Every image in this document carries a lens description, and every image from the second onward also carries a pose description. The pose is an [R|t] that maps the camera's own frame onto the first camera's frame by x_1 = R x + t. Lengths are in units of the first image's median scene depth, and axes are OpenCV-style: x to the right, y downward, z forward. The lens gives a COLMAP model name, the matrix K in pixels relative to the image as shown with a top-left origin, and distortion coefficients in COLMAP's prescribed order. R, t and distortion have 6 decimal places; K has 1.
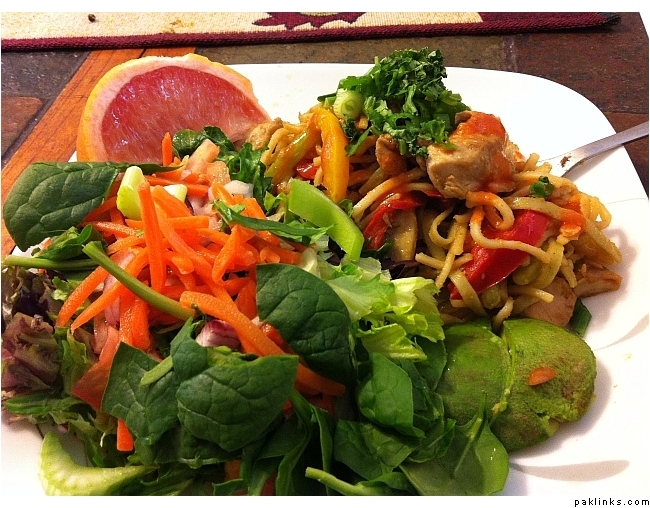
lens RADIAL K [[600.5, 0, 325.0], [0, 600.5, 254.0], [0, 0, 1]] dist [0.085033, -0.236905]
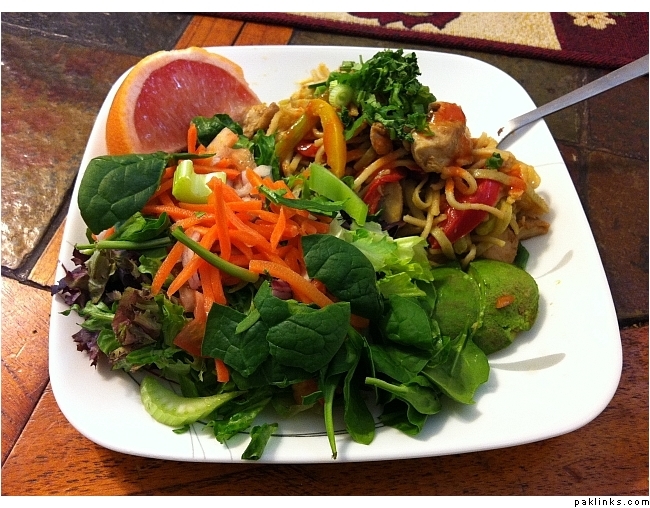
lens RADIAL K [[600.5, 0, 325.0], [0, 600.5, 254.0], [0, 0, 1]] dist [0.085033, -0.236905]
pose [[0.982107, -0.069007, 0.175227, -0.258620], [0.048835, 0.991938, 0.116935, -0.081901], [-0.181884, -0.106286, 0.977559, -0.257465]]
